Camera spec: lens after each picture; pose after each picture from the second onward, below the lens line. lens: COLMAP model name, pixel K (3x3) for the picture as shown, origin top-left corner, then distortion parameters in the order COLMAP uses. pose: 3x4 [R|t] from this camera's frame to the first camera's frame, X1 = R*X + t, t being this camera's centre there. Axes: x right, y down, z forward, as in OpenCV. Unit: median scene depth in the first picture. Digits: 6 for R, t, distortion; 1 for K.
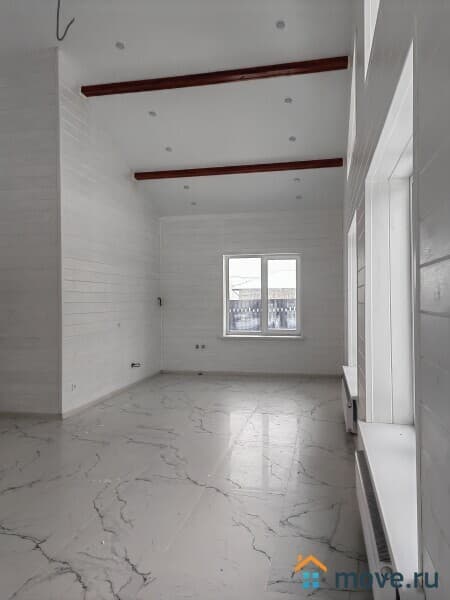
lens RADIAL K [[495.3, 0, 225.0], [0, 495.3, 300.0], [0, 0, 1]] dist [0.086629, -0.002132]
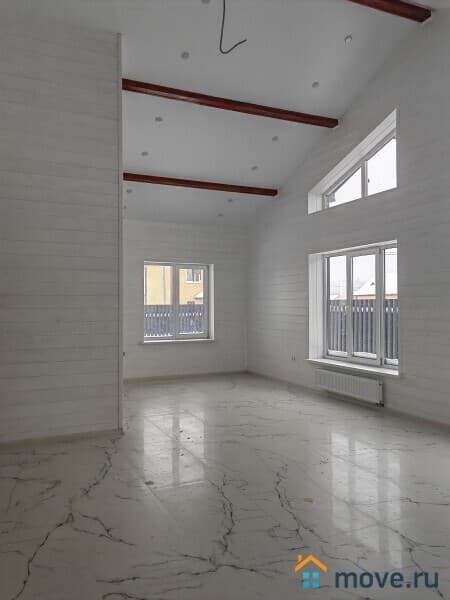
lens RADIAL K [[495.3, 0, 225.0], [0, 495.3, 300.0], [0, 0, 1]] dist [0.086629, -0.002132]
pose [[0.782677, 0.010213, 0.622344, -0.519307], [0.001882, 0.999822, -0.018774, 0.006355], [-0.622425, 0.015866, 0.782518, 0.111669]]
